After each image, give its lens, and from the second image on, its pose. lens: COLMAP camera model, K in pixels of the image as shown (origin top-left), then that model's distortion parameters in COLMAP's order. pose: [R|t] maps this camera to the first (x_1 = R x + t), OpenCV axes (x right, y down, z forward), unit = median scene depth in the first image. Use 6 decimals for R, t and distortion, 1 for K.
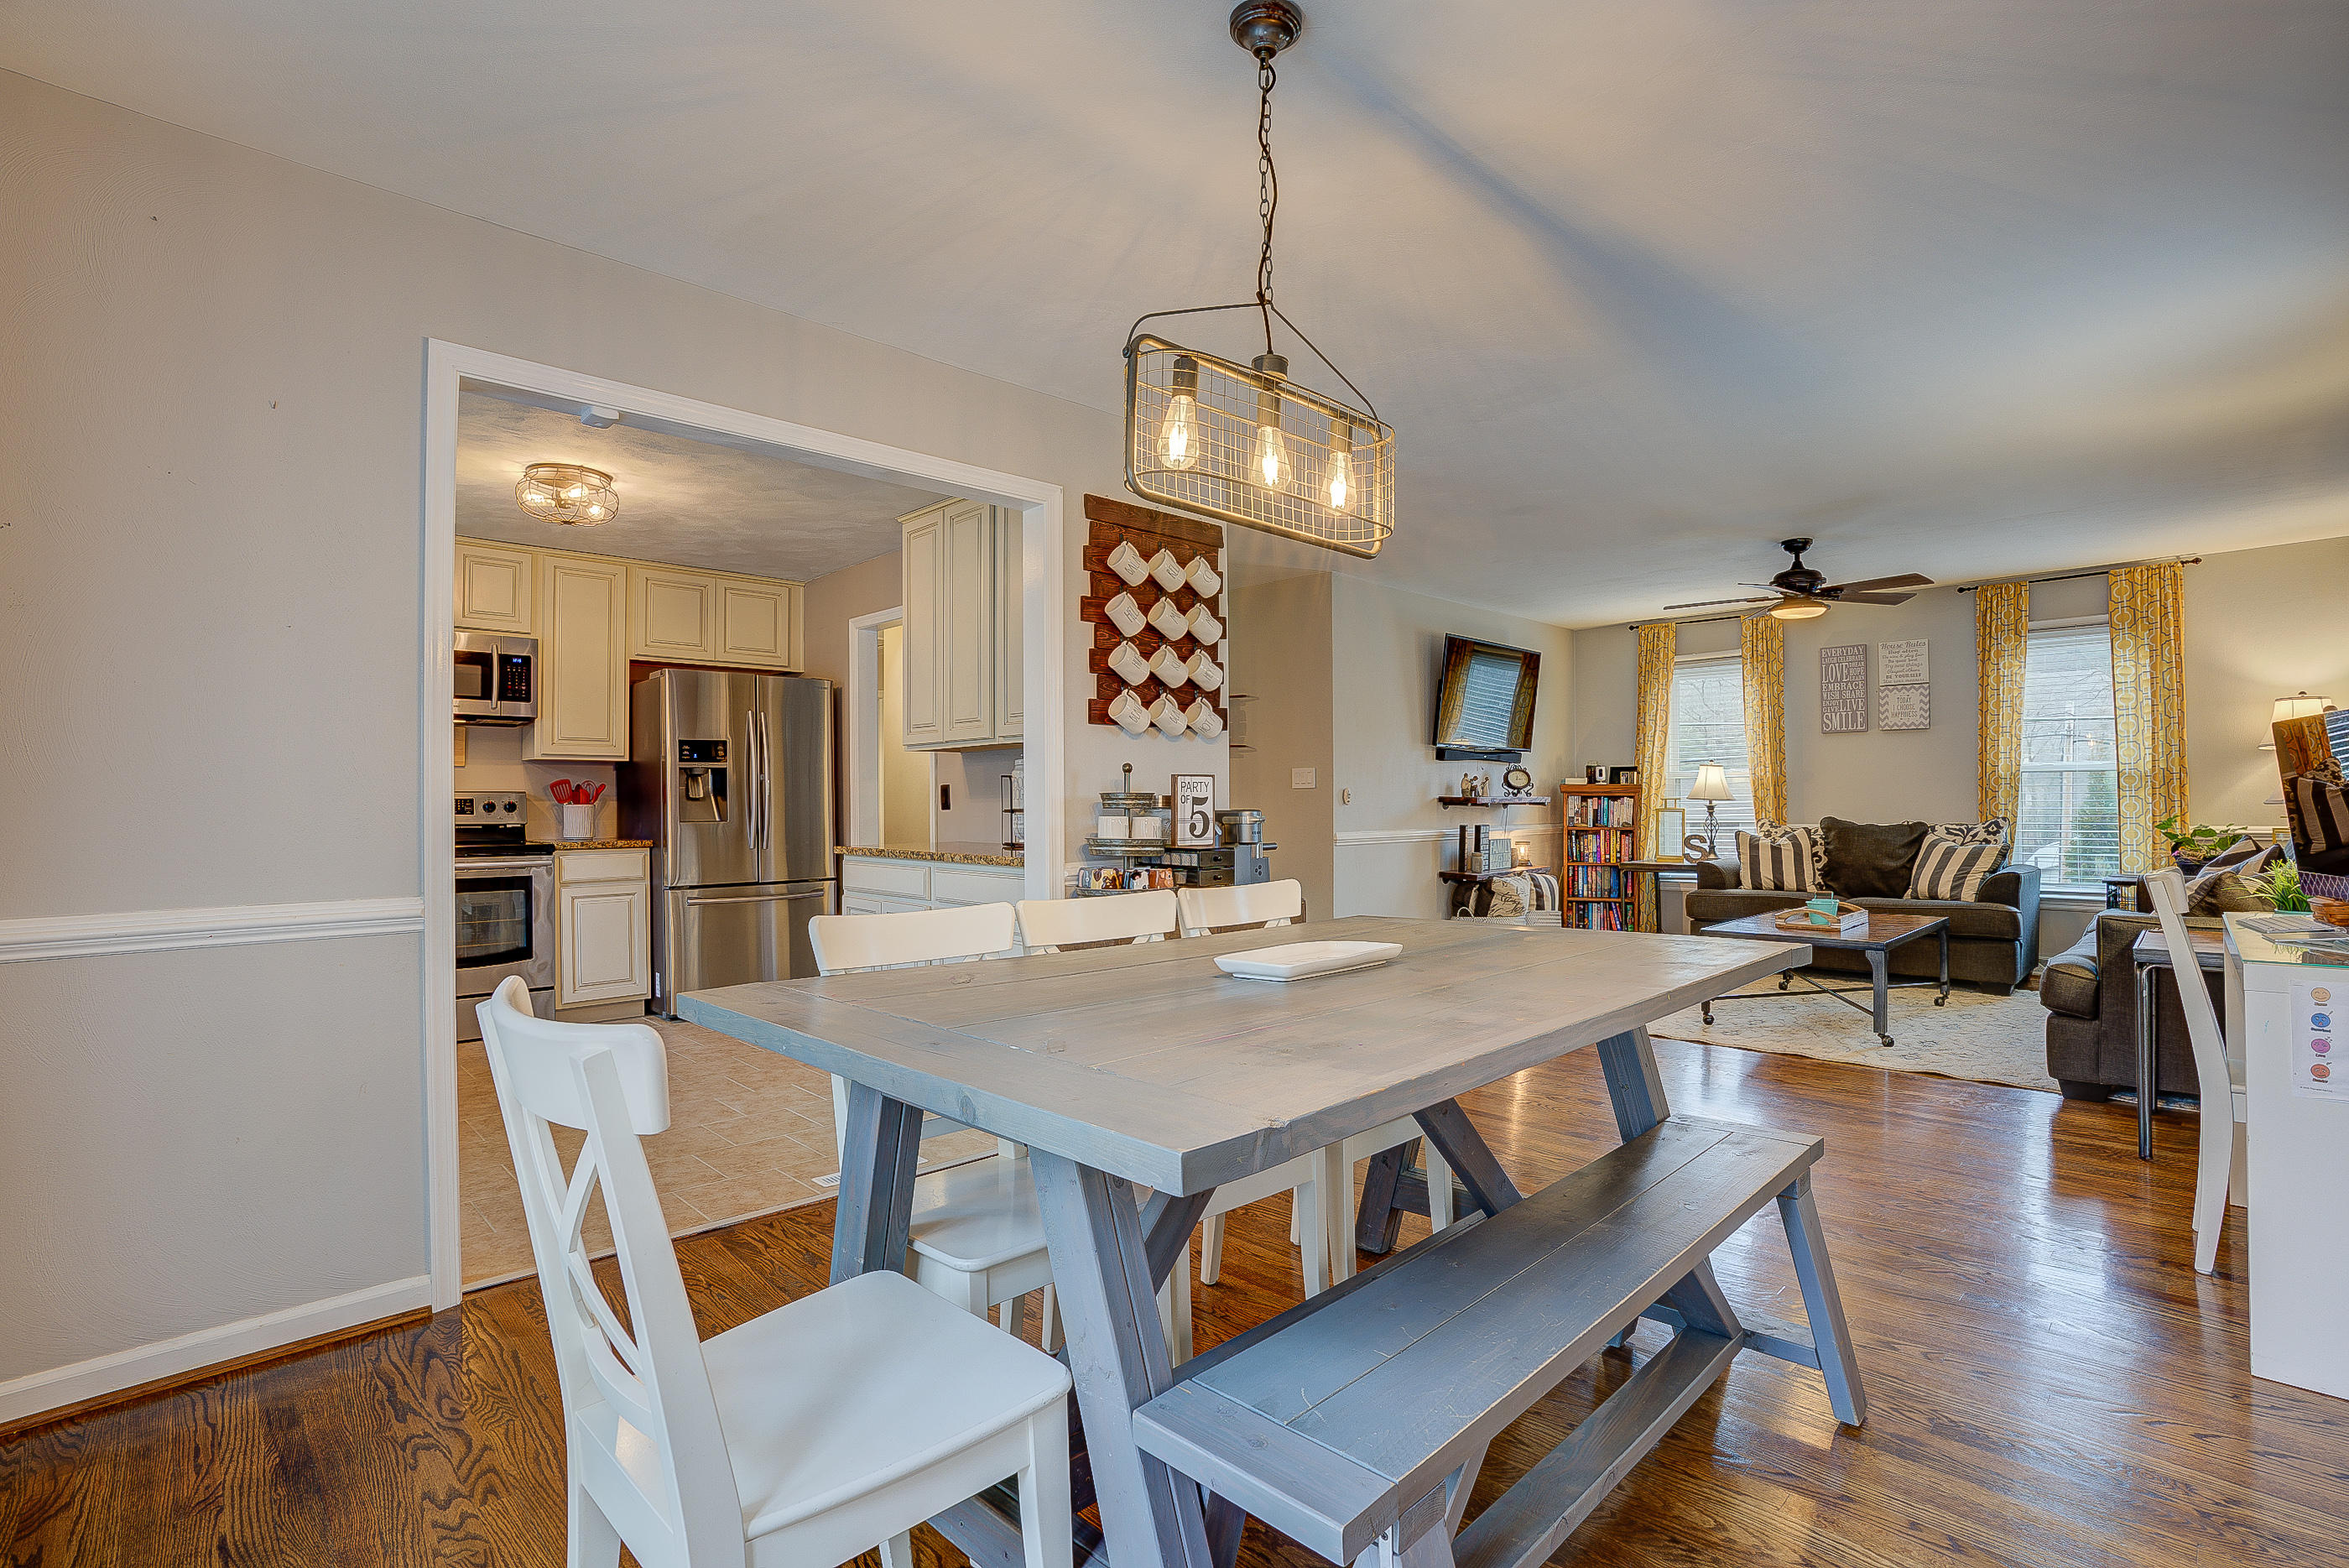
lens RADIAL K [[1083.5, 0, 1182.1], [0, 1083.5, 791.6], [0, 0, 1]] dist [-0.071919, 0.028288]
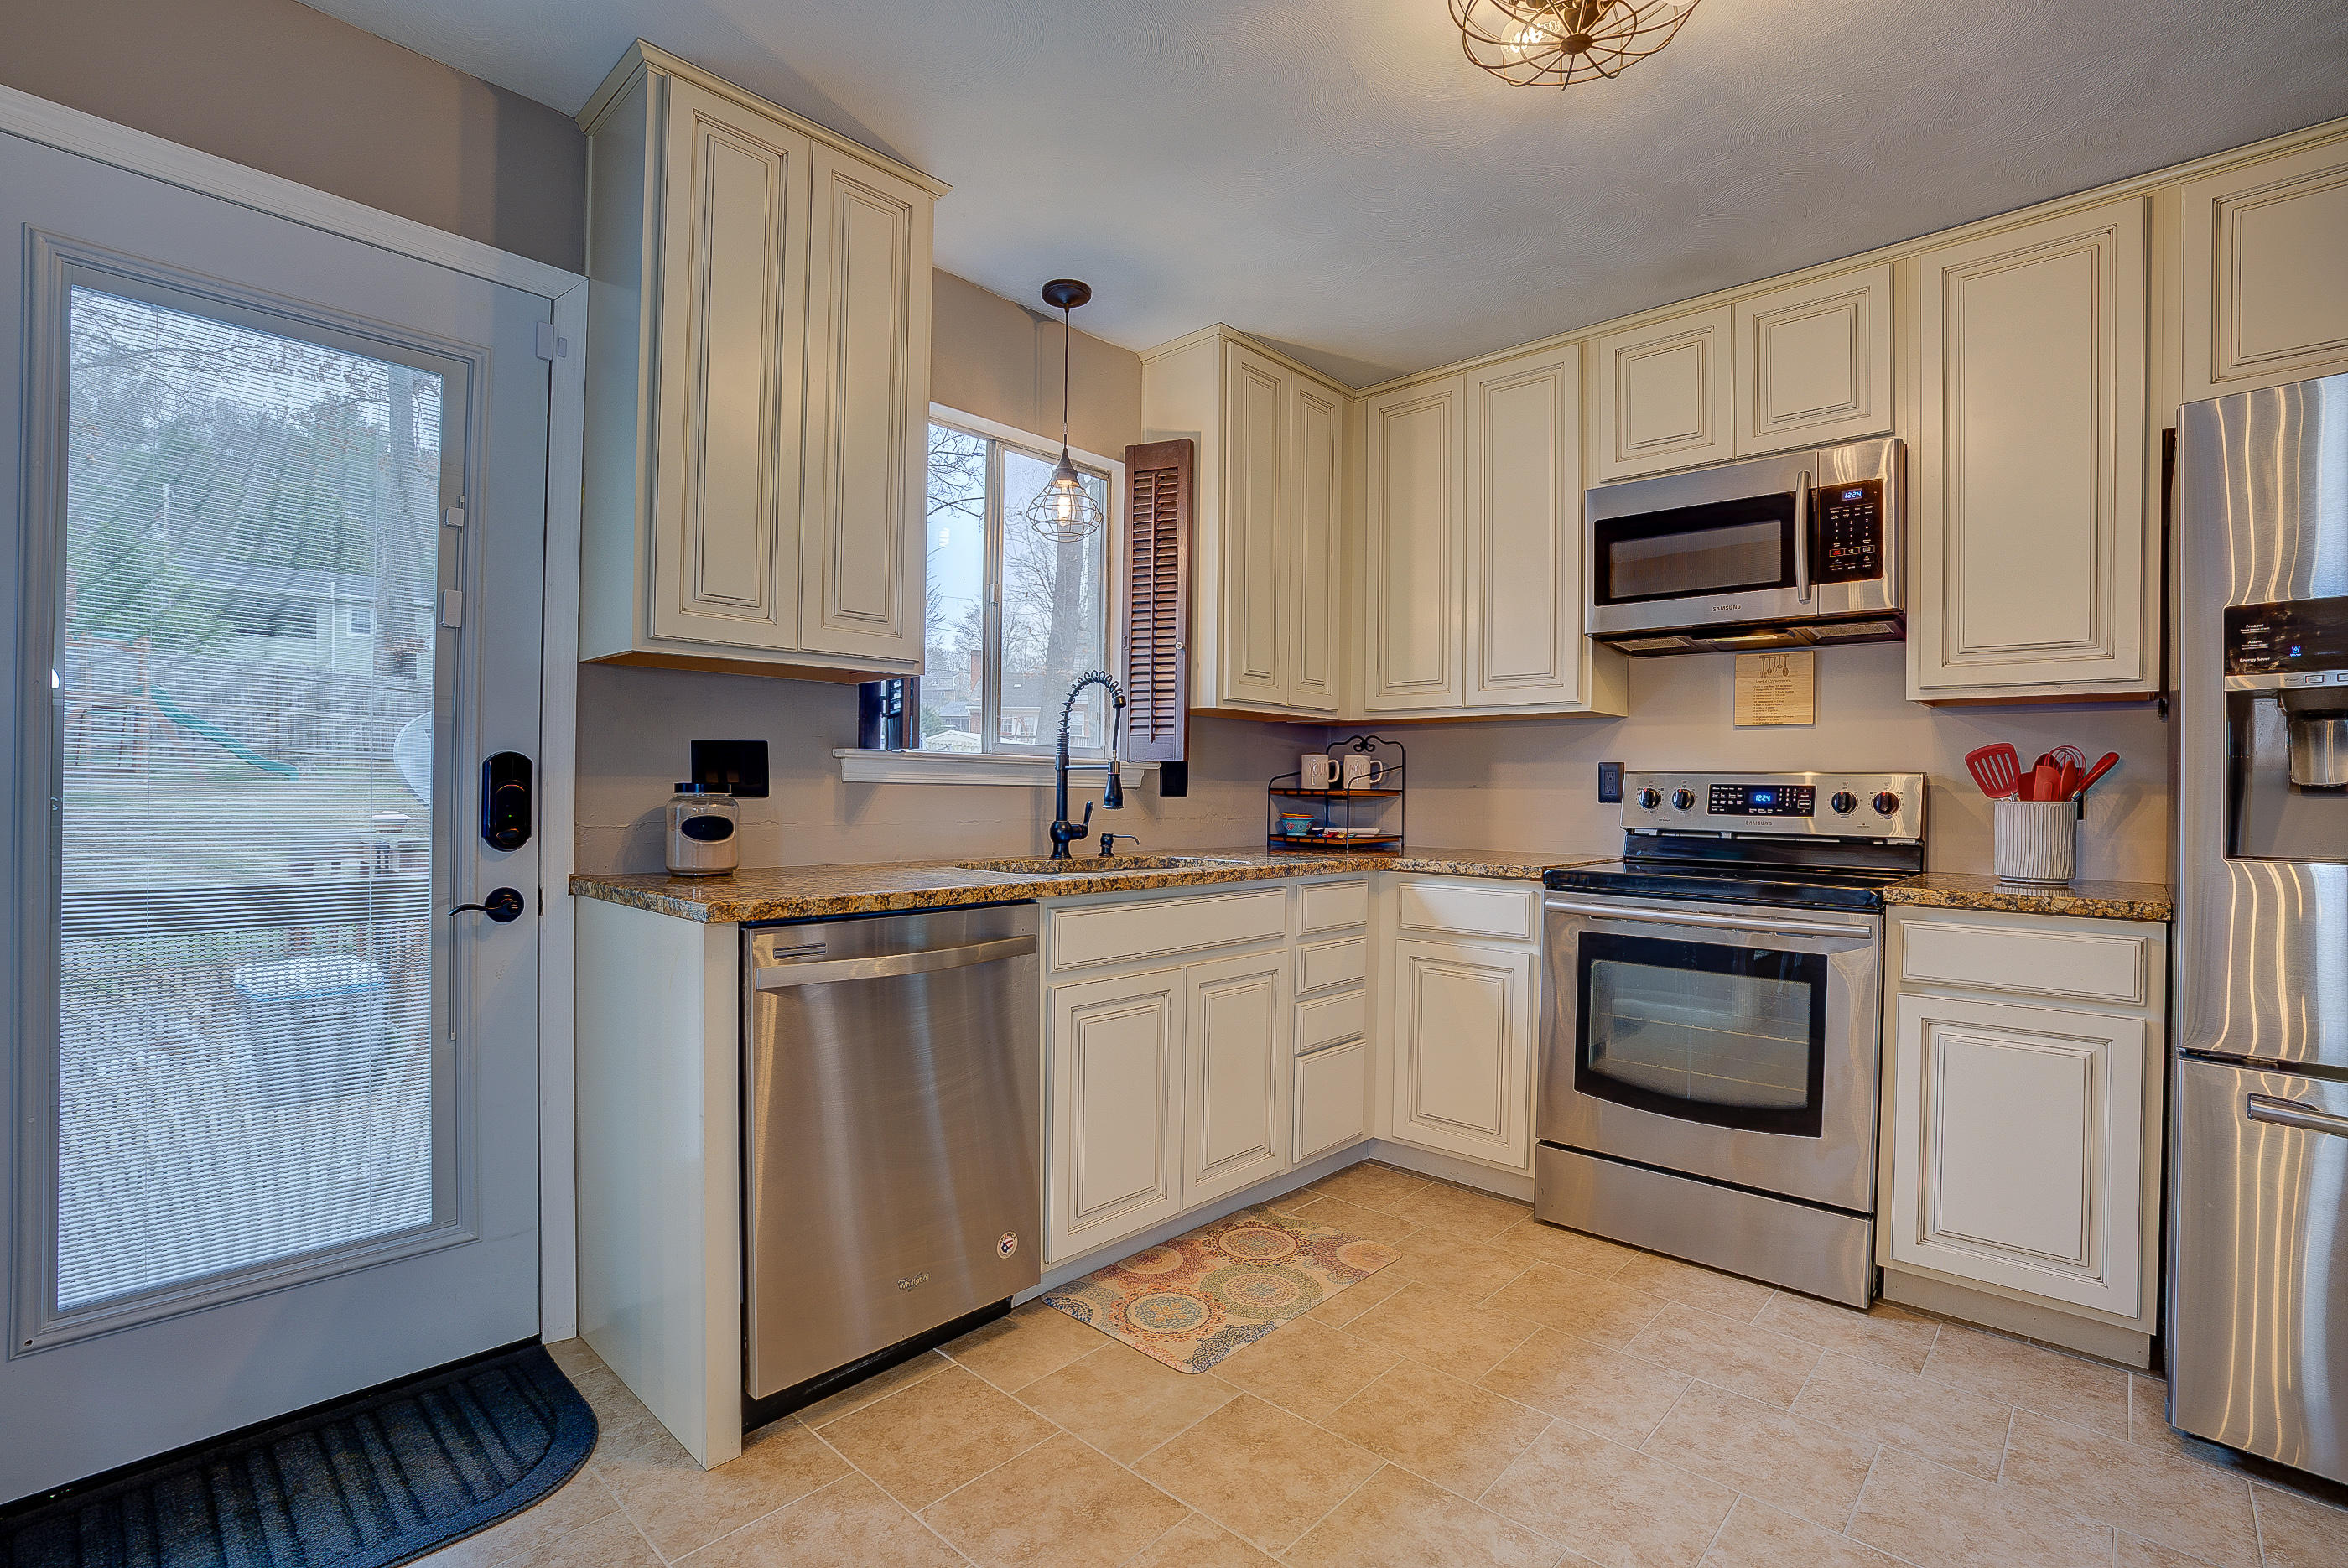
lens RADIAL K [[1083.0, 0, 1181.6], [0, 1083.0, 791.6], [0, 0, 1]] dist [-0.071919, 0.028288]
pose [[0.053235, 0.008268, -0.998548, -0.167510], [-0.003017, 0.999962, 0.008119, 0.006181], [0.998577, 0.002580, 0.053258, 0.653511]]
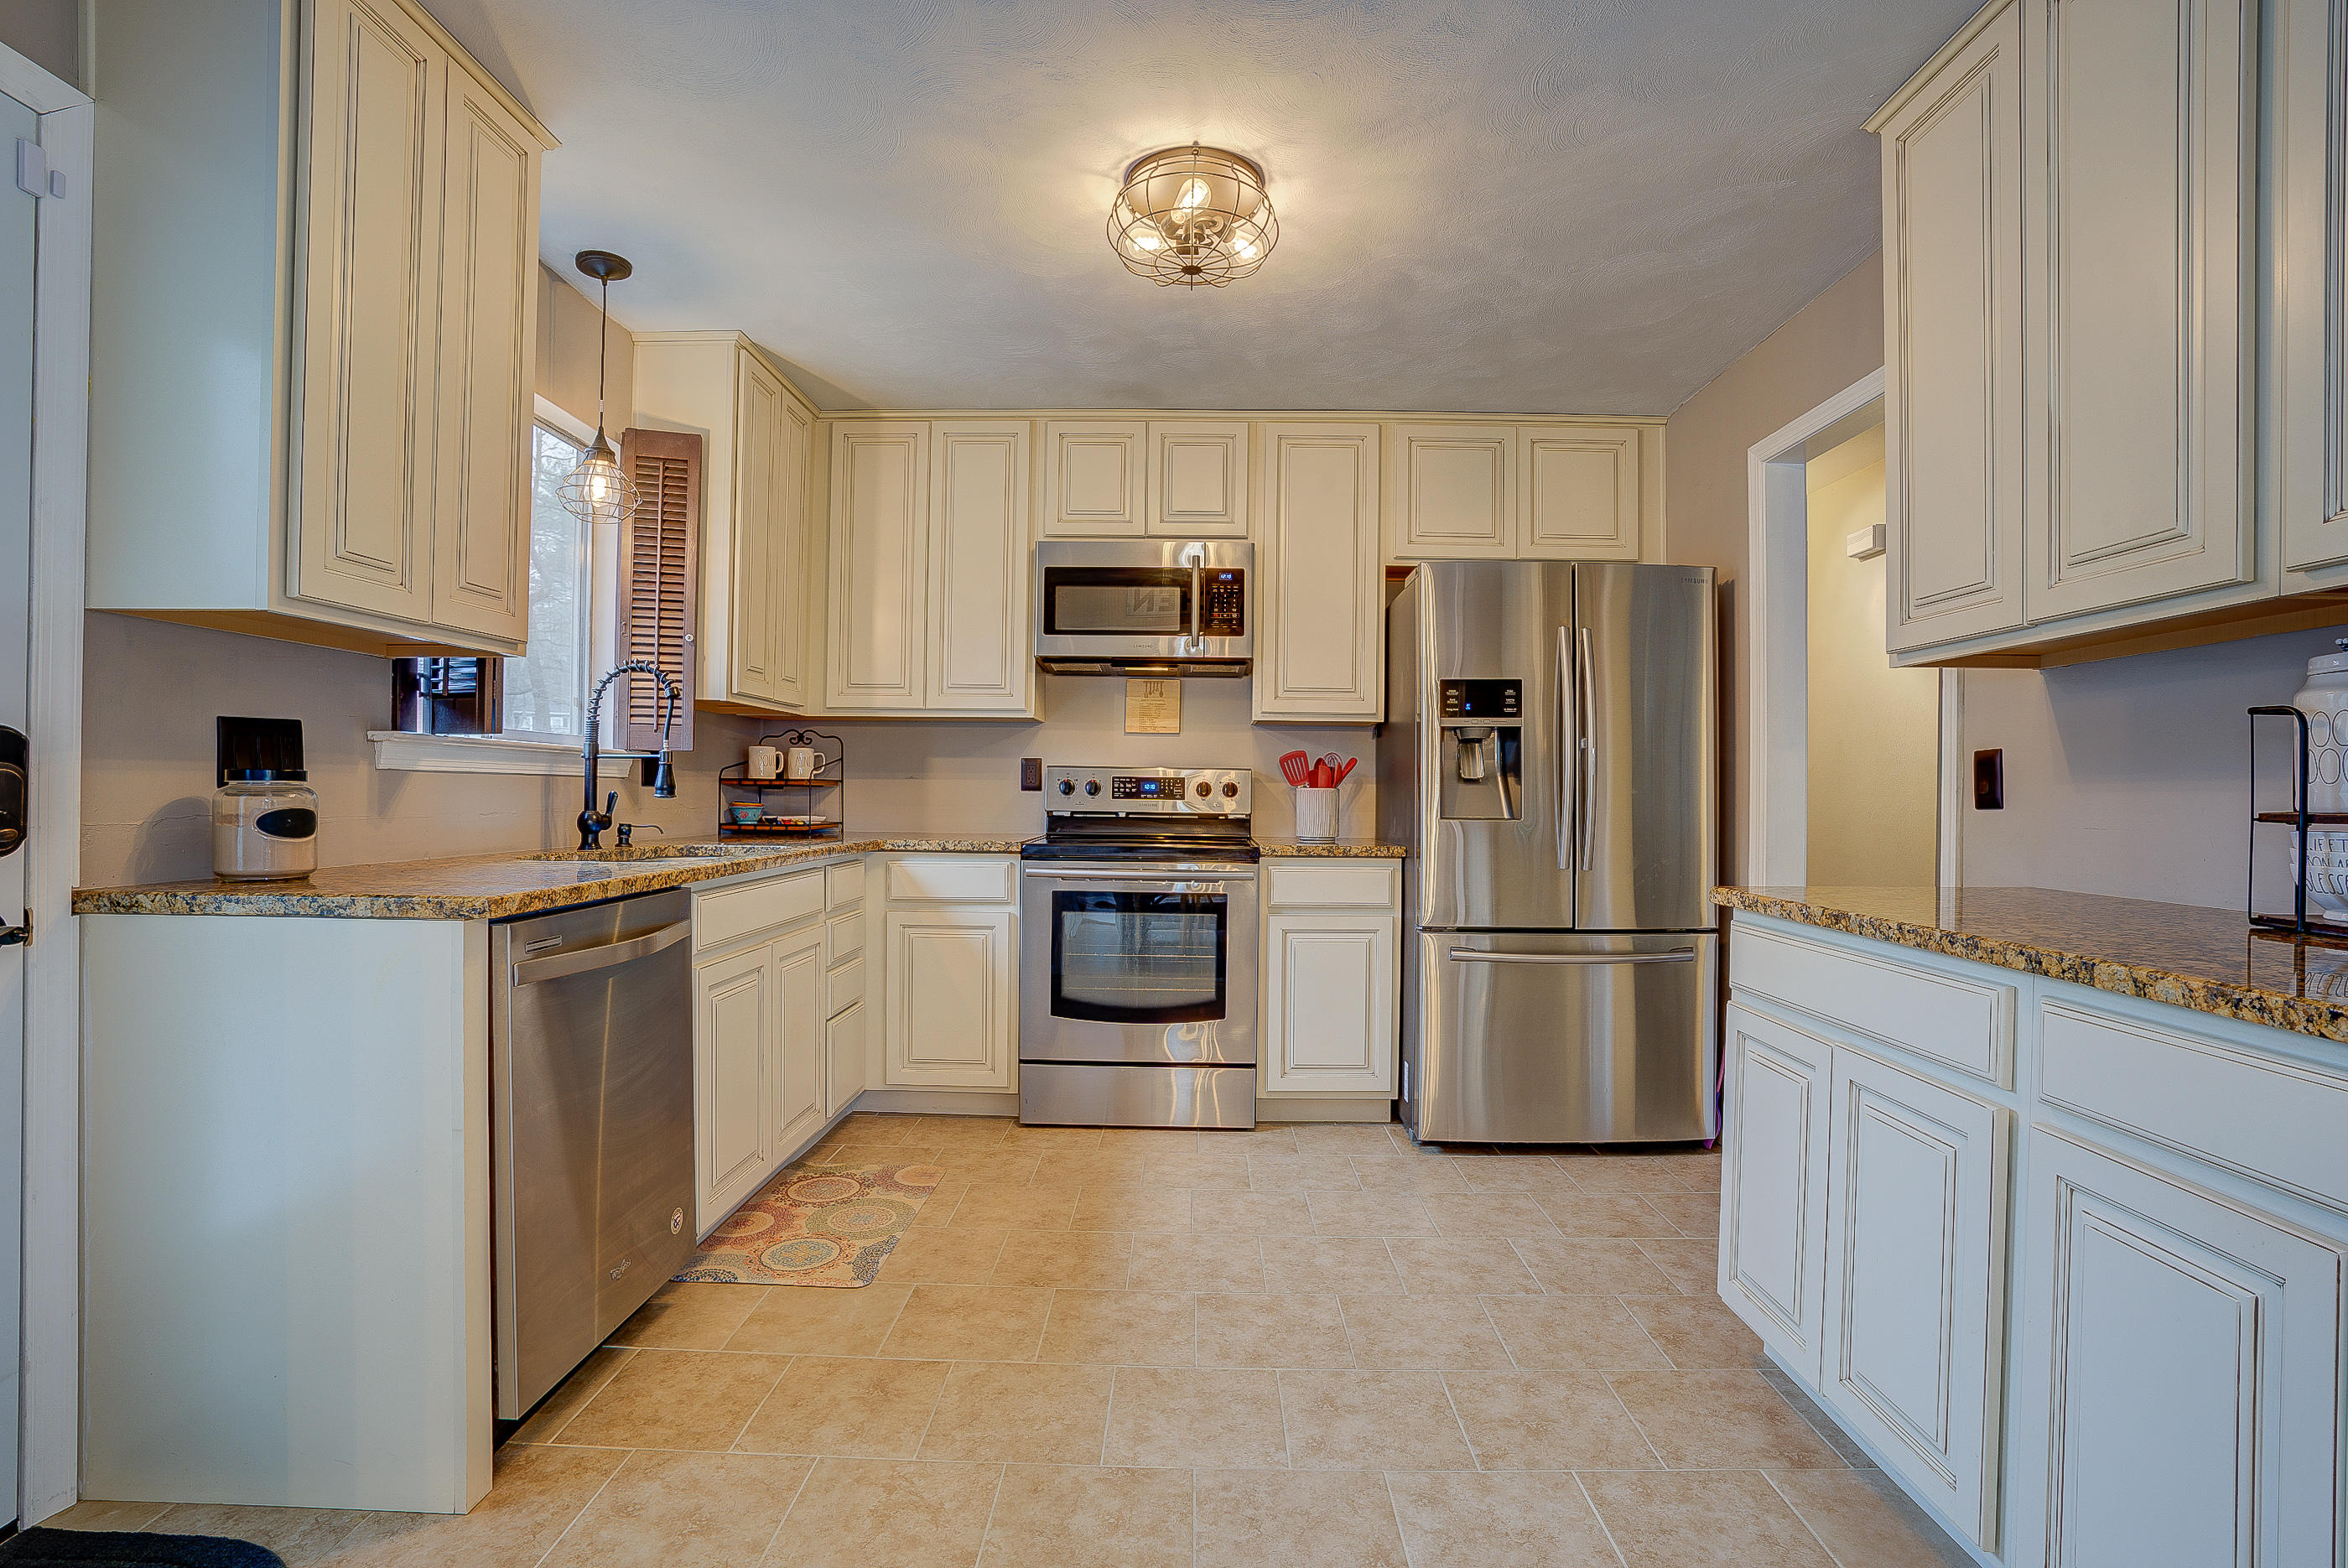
lens RADIAL K [[1083.0, 0, 1181.6], [0, 1083.0, 791.6], [0, 0, 1]] dist [-0.071919, 0.028288]
pose [[0.705262, 0.013883, -0.708810, -0.146333], [-0.008334, 0.999902, 0.011292, 0.007682], [0.708897, -0.002057, 0.705309, 0.469981]]
